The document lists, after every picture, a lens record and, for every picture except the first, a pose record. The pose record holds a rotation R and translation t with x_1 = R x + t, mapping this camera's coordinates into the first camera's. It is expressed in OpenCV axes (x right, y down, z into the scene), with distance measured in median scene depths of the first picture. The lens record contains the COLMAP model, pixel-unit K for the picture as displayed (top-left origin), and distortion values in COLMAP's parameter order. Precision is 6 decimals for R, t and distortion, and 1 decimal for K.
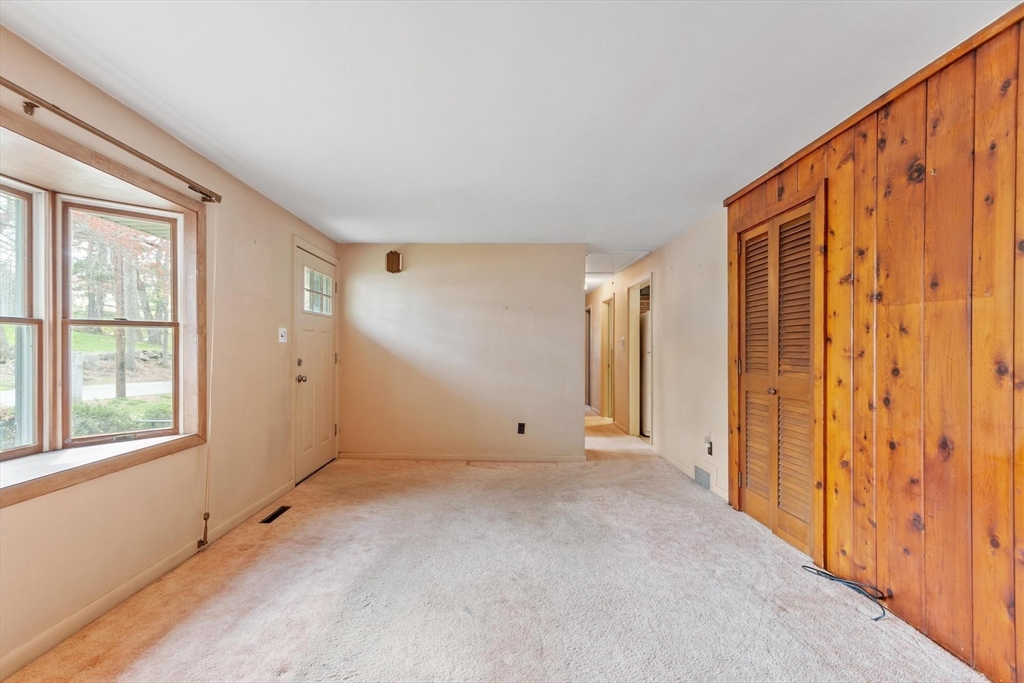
lens RADIAL K [[459.7, 0, 510.6], [0, 459.7, 349.8], [0, 0, 1]] dist [0.001973, 0.000316]
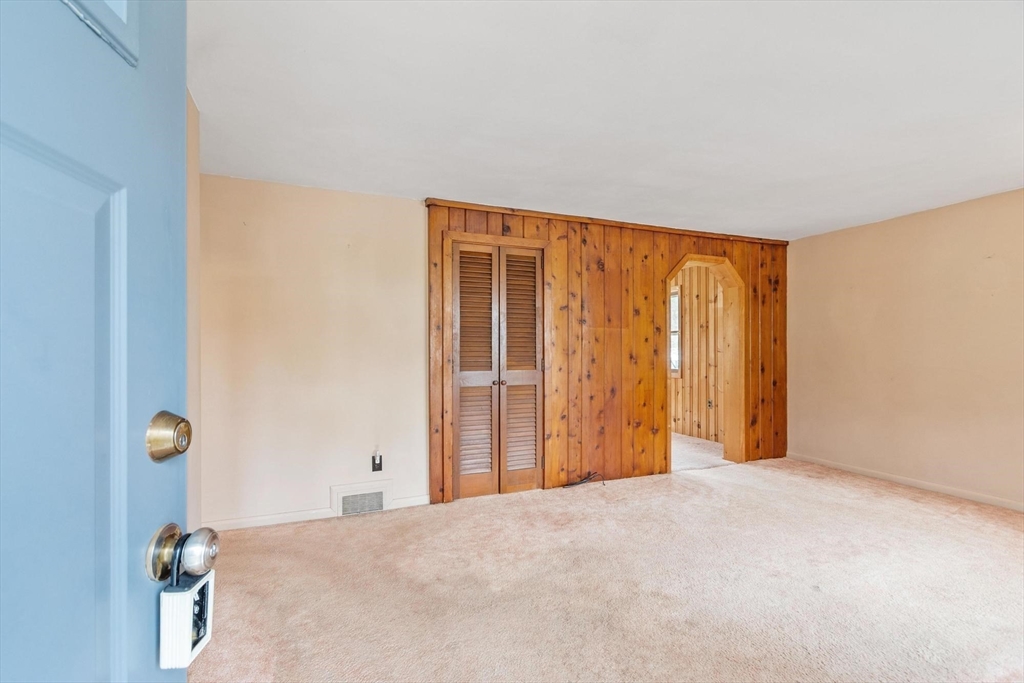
lens RADIAL K [[459.7, 0, 508.5], [0, 459.7, 341.6], [0, 0, 1]] dist [0.001973, 0.000316]
pose [[-0.373876, -0.002379, 0.927475, -0.886580], [-0.006514, 0.999979, -0.000061, -0.032431], [-0.927456, -0.006064, -0.373884, 2.103779]]
